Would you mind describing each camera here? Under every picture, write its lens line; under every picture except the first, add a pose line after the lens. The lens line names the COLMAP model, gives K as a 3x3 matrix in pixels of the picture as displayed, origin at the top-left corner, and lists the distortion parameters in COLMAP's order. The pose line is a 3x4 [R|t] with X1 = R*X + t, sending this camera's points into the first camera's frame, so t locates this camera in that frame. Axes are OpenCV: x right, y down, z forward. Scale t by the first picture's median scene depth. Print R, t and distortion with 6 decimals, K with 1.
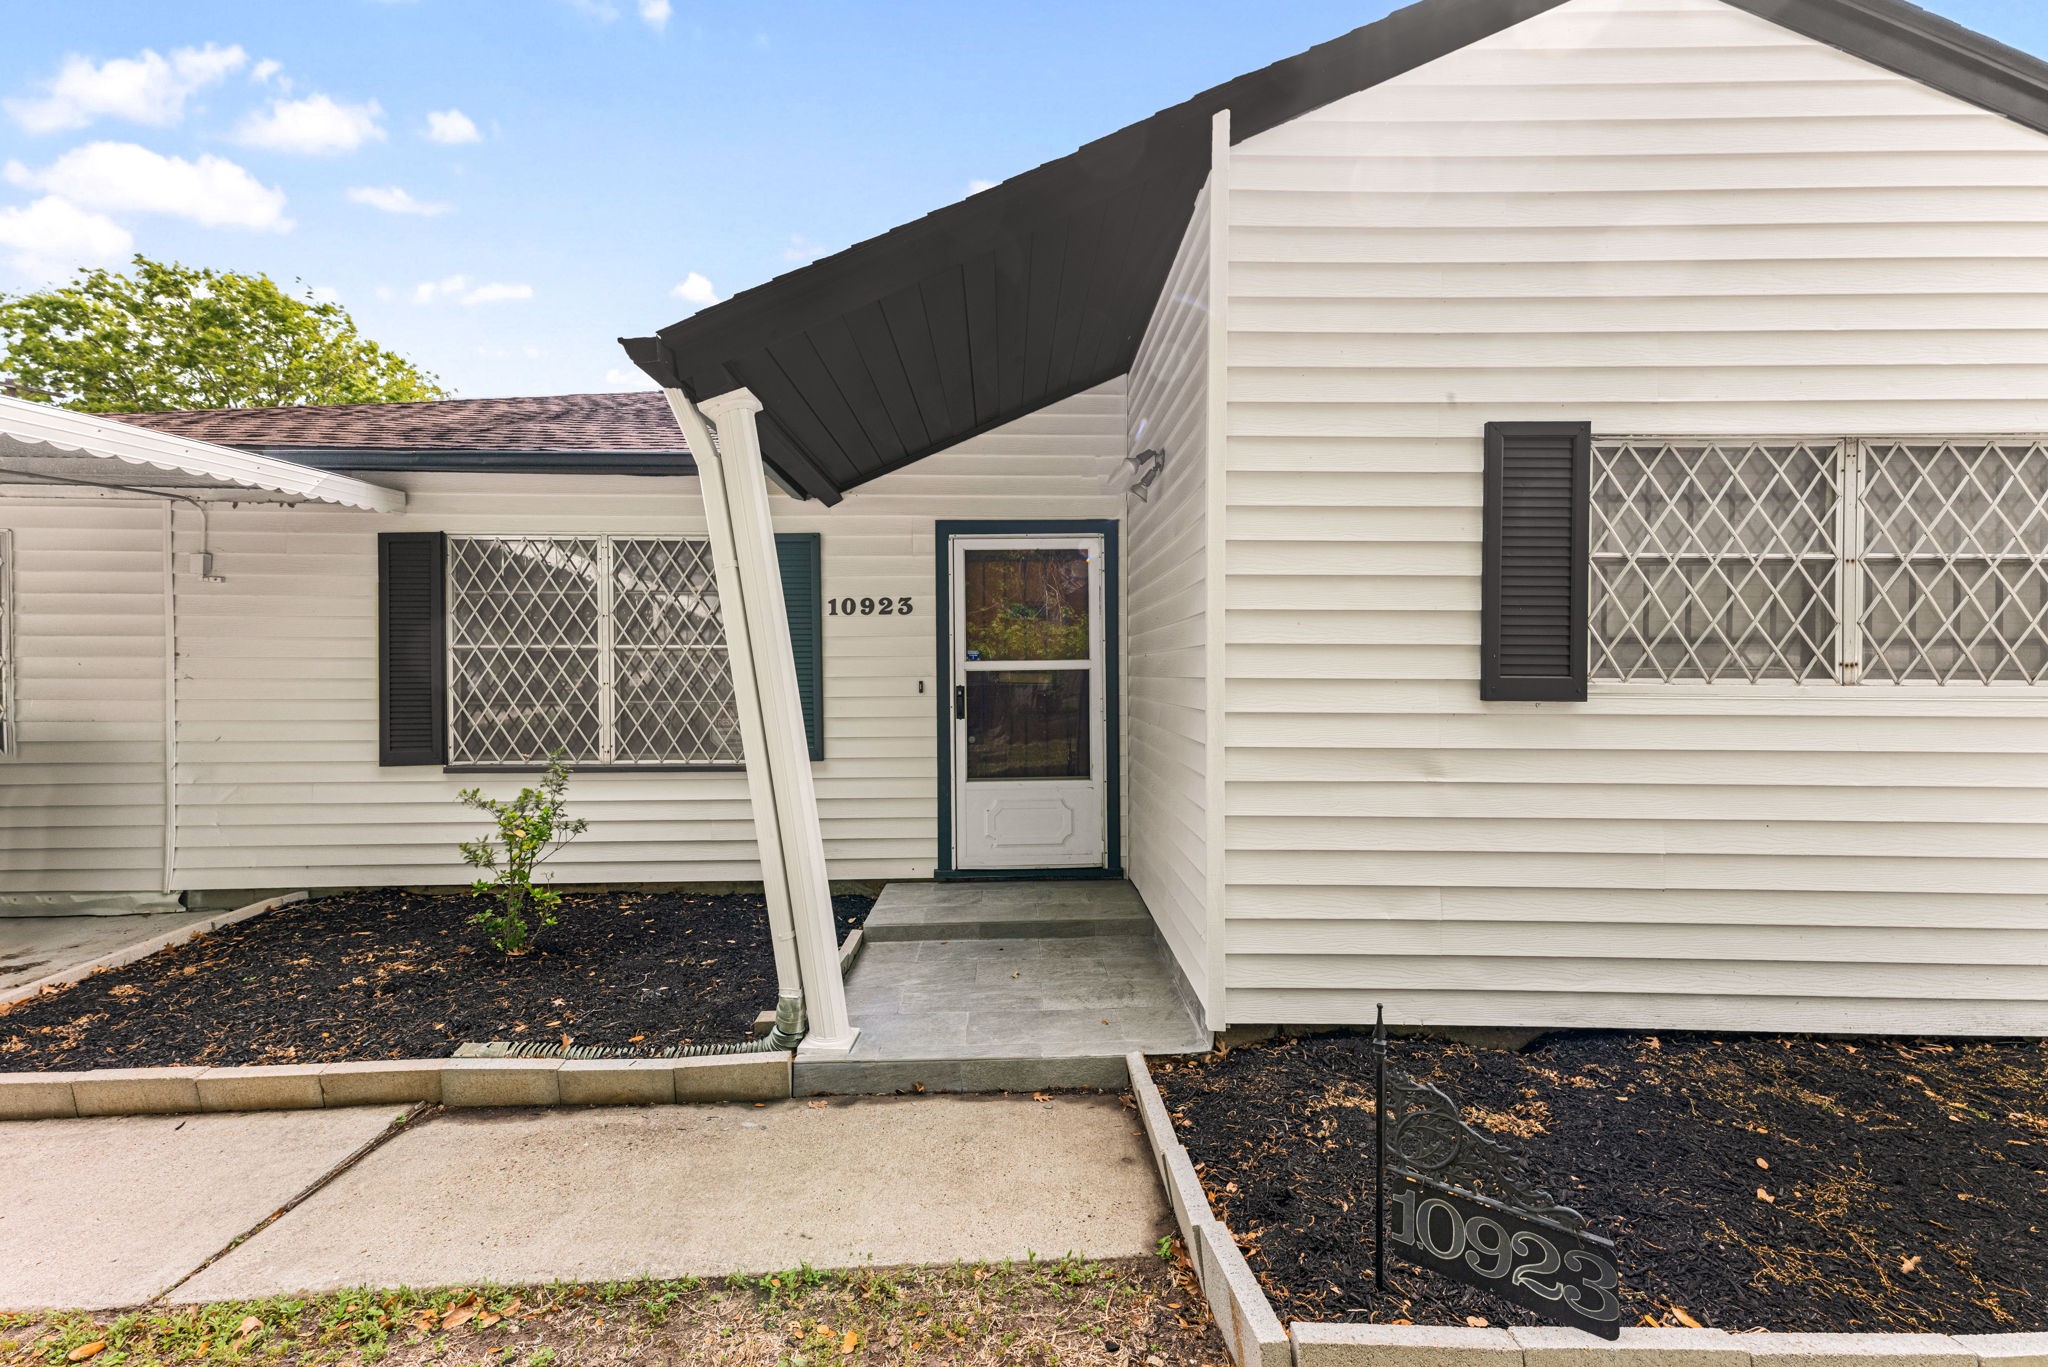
lens RADIAL K [[830.9, 0, 1024.0], [0, 830.9, 683.5], [0, 0, 1]] dist [0.028363, 0.000030]
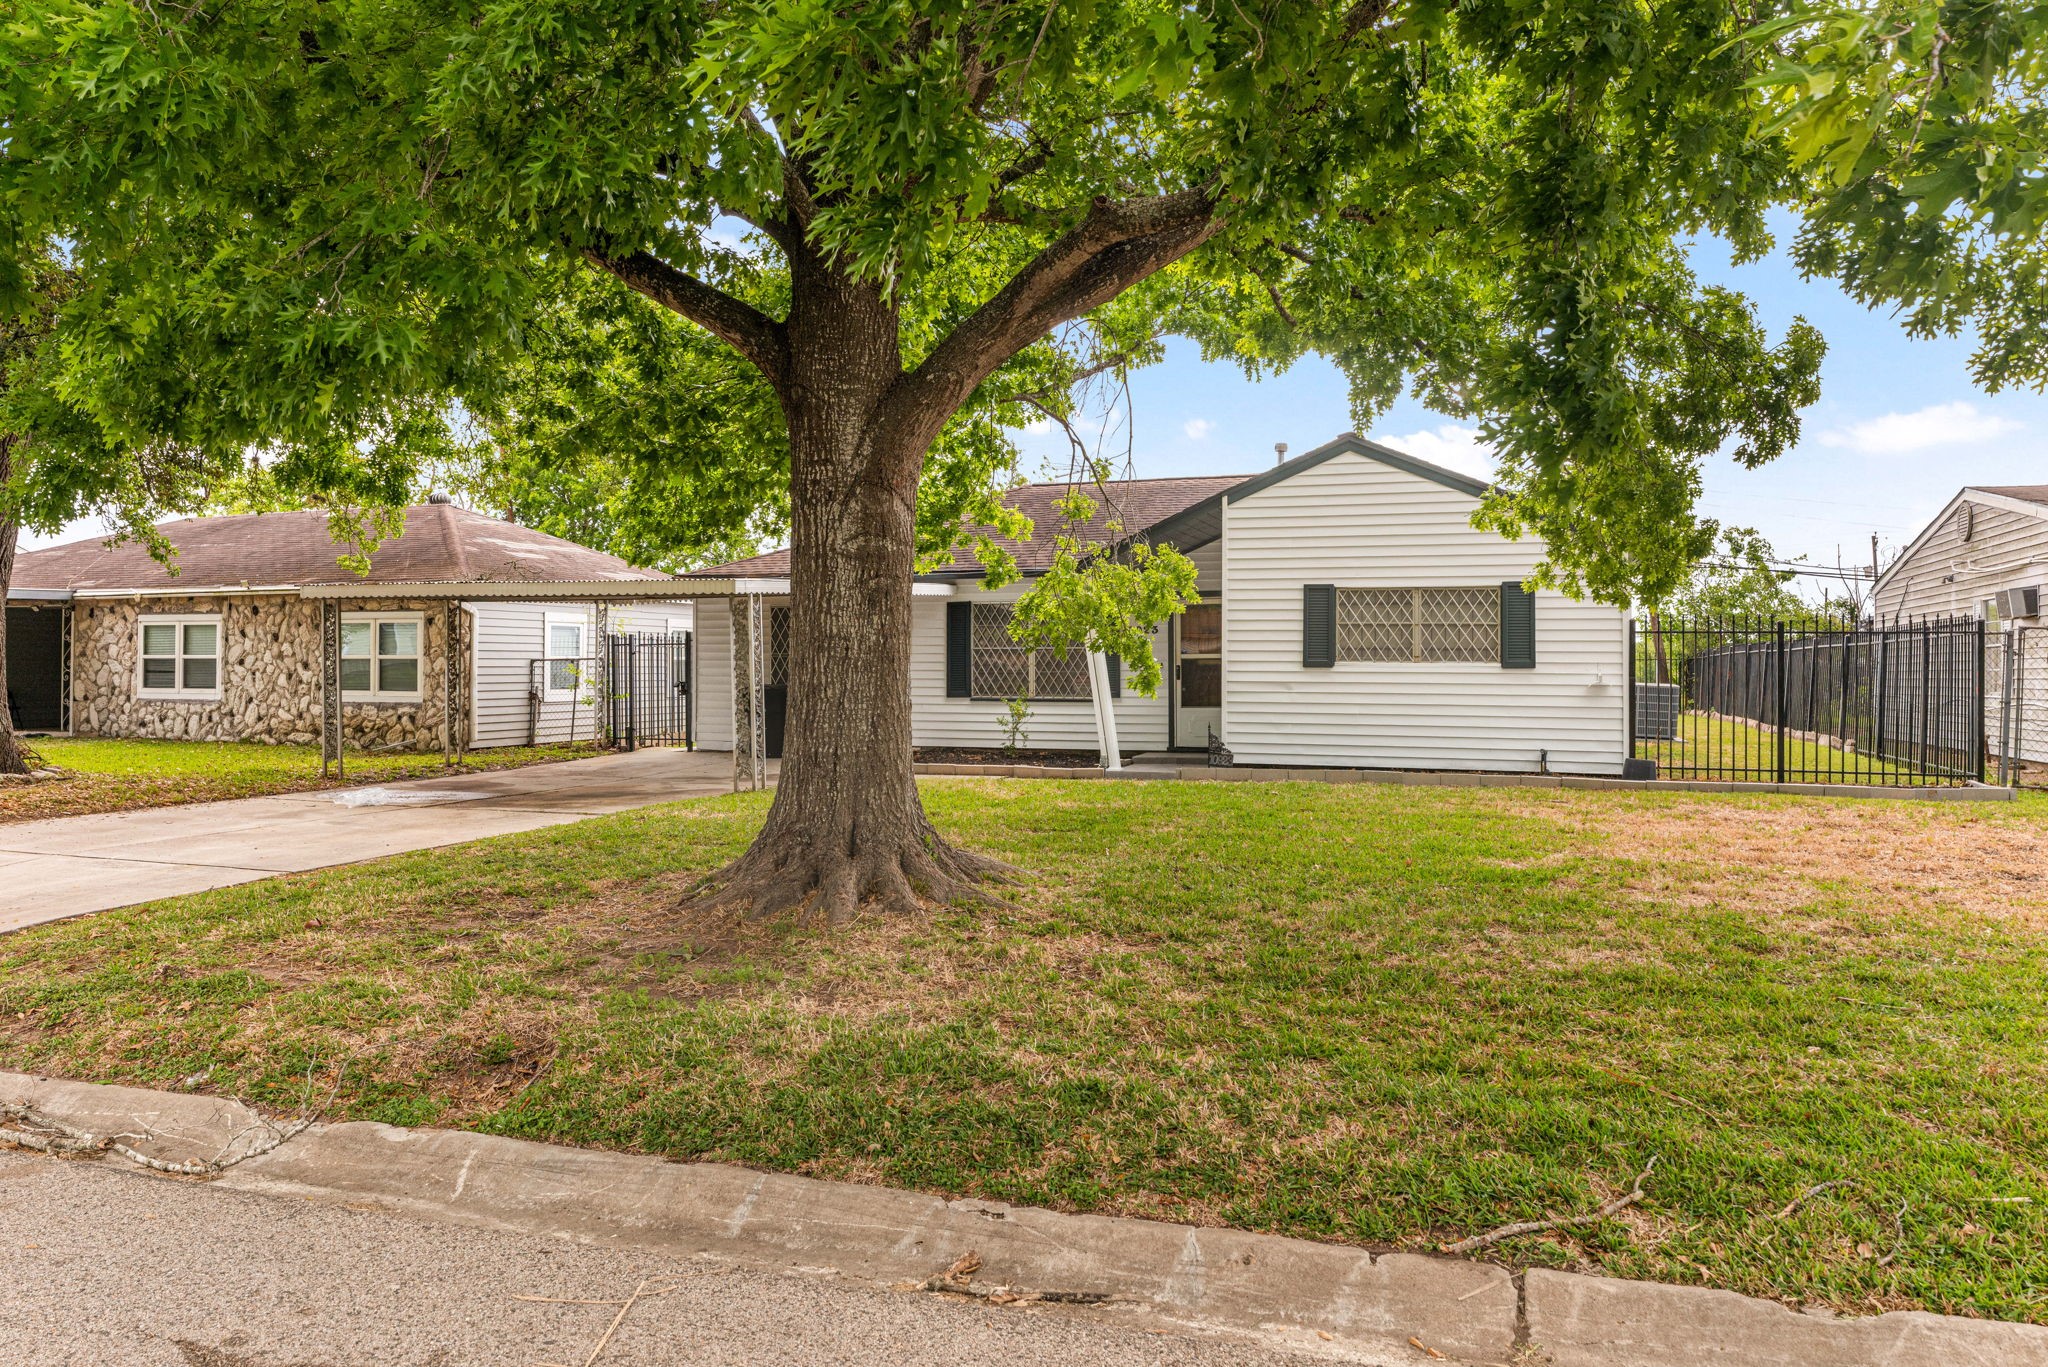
lens RADIAL K [[1415.3, 0, 1024.0], [0, 1415.3, 683.5], [0, 0, 1]] dist [0.001288, 0.000672]
pose [[0.939189, 0.006741, -0.343334, 0.852202], [-0.006328, 0.999977, 0.002323, 0.046554], [0.343342, -0.000009, 0.939211, -2.761418]]
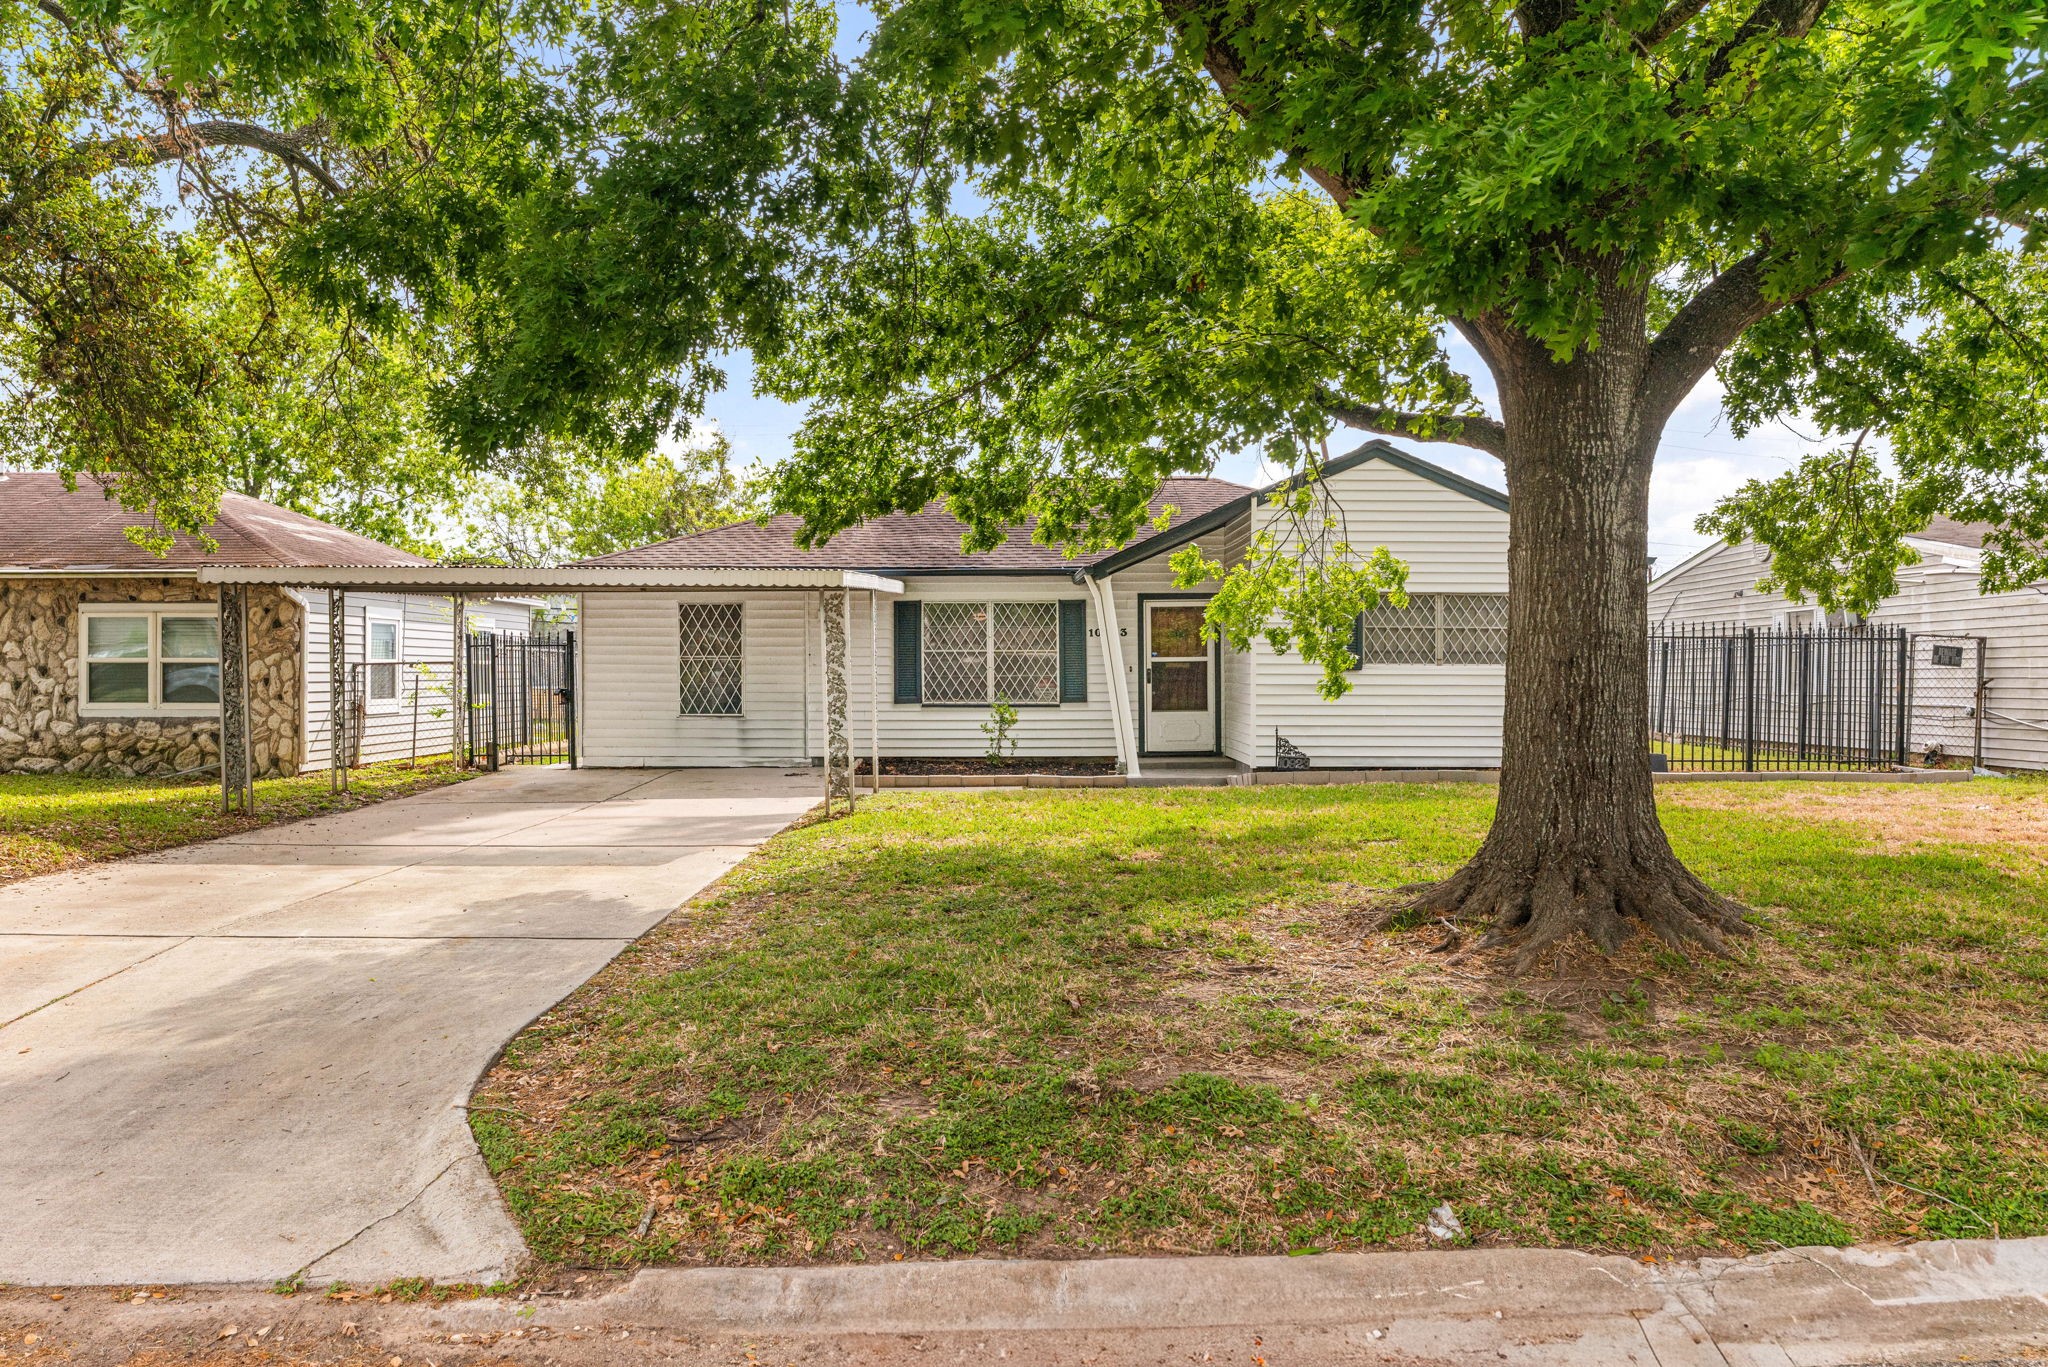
lens RADIAL K [[1400.9, 0, 1024.0], [0, 1400.9, 683.5], [0, 0, 1]] dist [0.001799, -0.001686]
pose [[0.999914, 0.000319, -0.013079, -0.362704], [-0.000346, 0.999998, -0.002067, 0.051347], [0.013078, 0.002071, 0.999912, -2.747794]]
